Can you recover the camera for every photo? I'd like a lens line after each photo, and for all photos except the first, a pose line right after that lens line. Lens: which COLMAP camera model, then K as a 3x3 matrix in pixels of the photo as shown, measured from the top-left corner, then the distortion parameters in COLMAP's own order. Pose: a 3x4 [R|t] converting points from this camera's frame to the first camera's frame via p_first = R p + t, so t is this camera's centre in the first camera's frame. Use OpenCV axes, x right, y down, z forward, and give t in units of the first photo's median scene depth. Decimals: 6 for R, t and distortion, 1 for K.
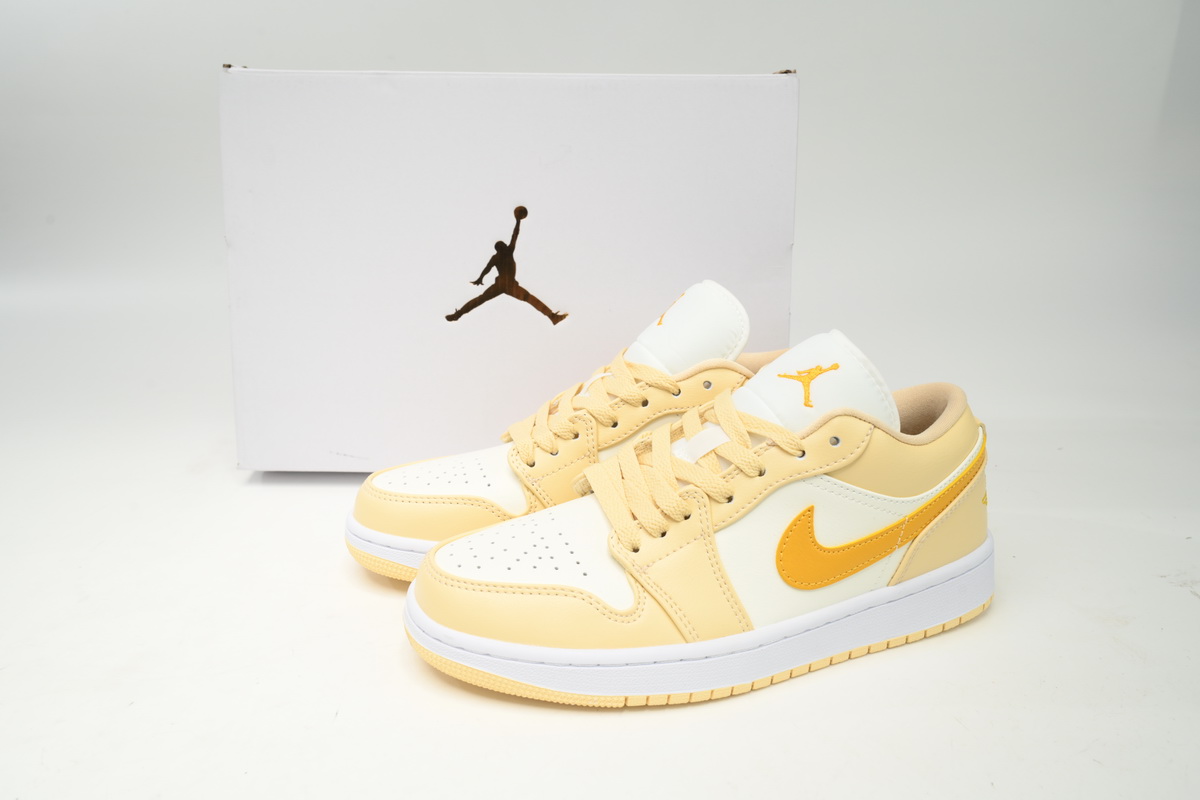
lens RADIAL K [[1034.8, 0, 600.0], [0, 1034.8, 399.3], [0, 0, 1]] dist [0.000775, 0.000679]
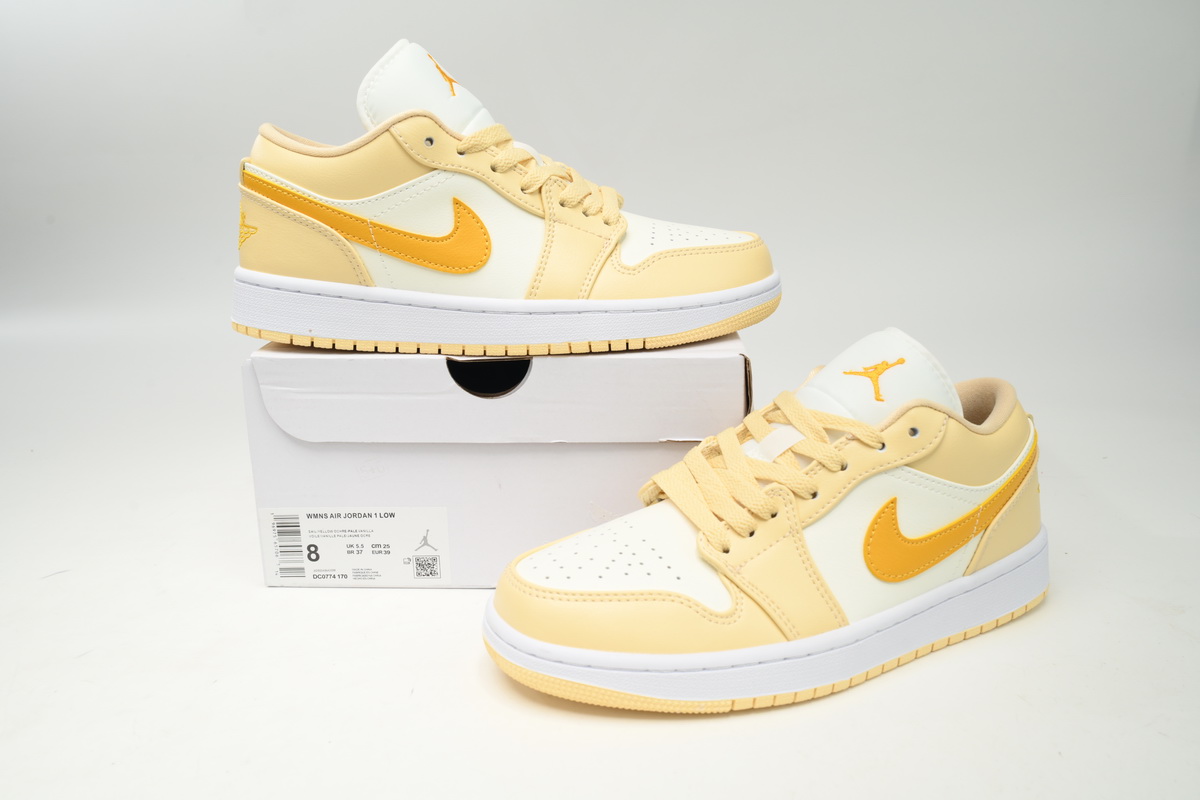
lens RADIAL K [[1034.8, 0, 600.0], [0, 1034.8, 399.3], [0, 0, 1]] dist [0.000775, 0.000679]
pose [[0.992899, -0.037312, 0.112960, -0.189129], [0.043709, 0.997546, -0.054693, 0.050280], [-0.110642, 0.059242, 0.992093, 0.029681]]
